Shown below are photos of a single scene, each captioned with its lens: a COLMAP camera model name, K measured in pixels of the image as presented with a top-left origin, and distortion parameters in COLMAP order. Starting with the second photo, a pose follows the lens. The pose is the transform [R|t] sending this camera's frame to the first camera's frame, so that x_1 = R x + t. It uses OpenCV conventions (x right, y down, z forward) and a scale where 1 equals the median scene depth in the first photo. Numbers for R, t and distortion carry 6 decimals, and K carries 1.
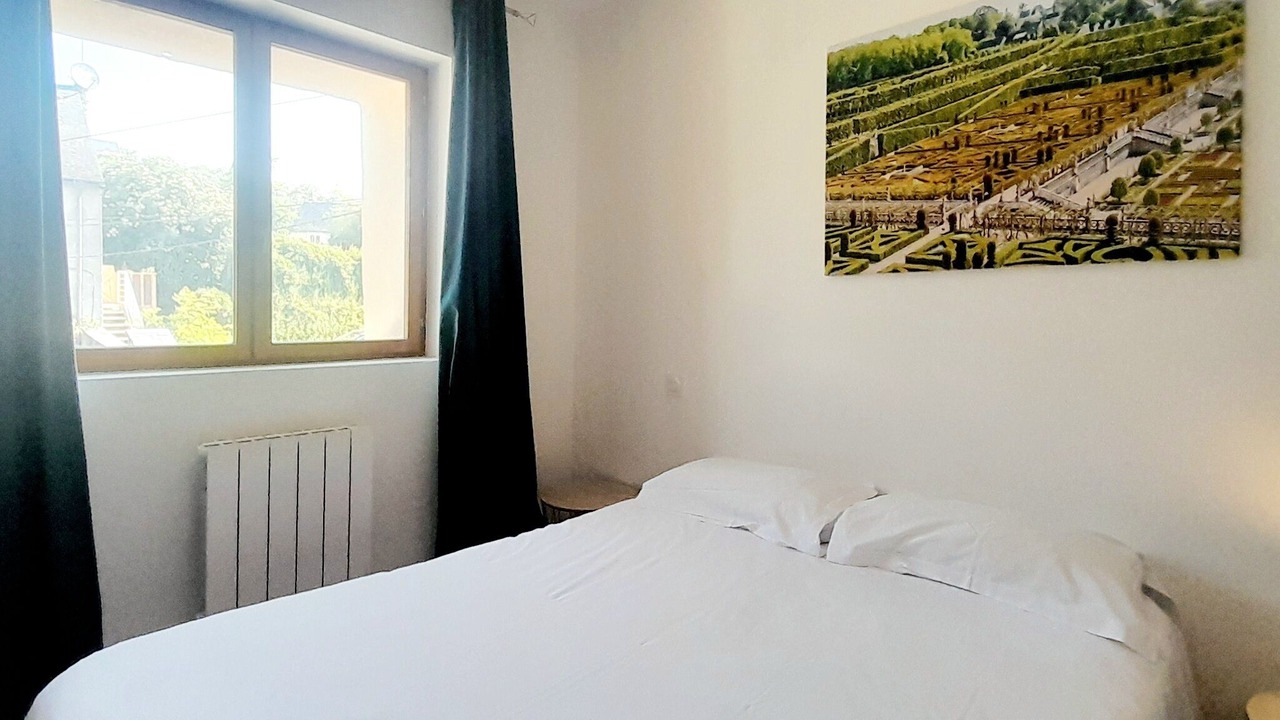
lens RADIAL K [[647.5, 0, 638.5], [0, 647.5, 324.7], [0, 0, 1]] dist [0.021993, -0.013980]
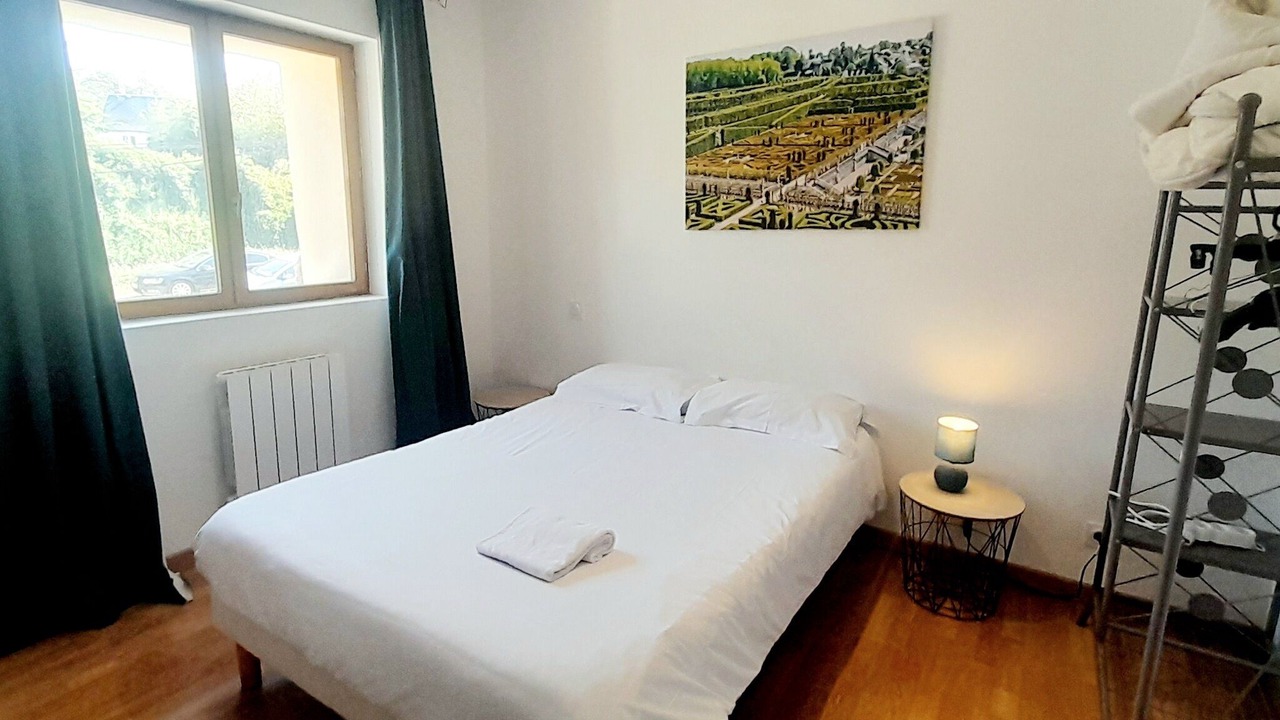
lens RADIAL K [[647.5, 0, 638.5], [0, 647.5, 324.7], [0, 0, 1]] dist [0.021993, -0.013980]
pose [[0.983817, -0.040363, 0.174570, -0.074946], [0.016428, 0.990513, 0.136435, -0.080680], [-0.178421, -0.131359, 0.975147, -0.436314]]
